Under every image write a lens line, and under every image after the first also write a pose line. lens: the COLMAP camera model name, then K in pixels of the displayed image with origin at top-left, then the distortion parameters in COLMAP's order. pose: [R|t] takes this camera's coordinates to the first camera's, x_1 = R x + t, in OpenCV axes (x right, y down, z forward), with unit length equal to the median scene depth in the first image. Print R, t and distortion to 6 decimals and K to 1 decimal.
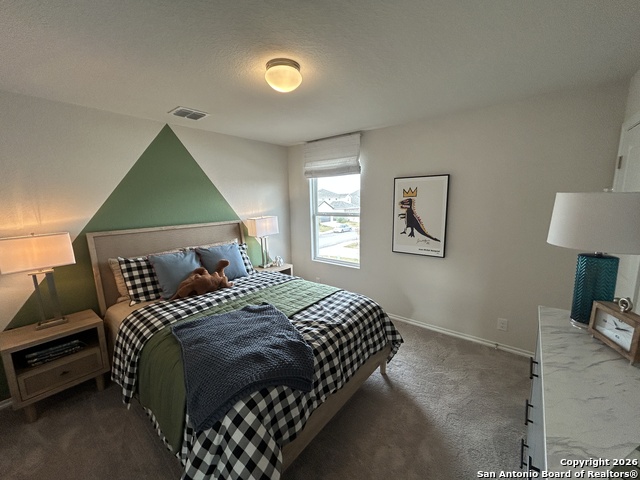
lens RADIAL K [[256.5, 0, 320.7], [0, 256.5, 242.0], [0, 0, 1]] dist [-0.001102, -0.000844]
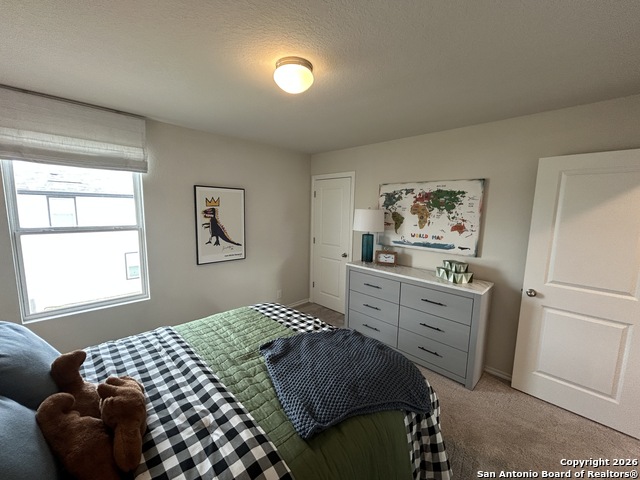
lens RADIAL K [[256.5, 0, 319.2], [0, 256.5, 239.2], [0, 0, 1]] dist [-0.001102, -0.000844]
pose [[0.124898, -0.101301, 0.986985, -0.601298], [0.142097, 0.986345, 0.083254, -0.072331], [-0.981941, 0.129849, 0.137587, 0.464071]]
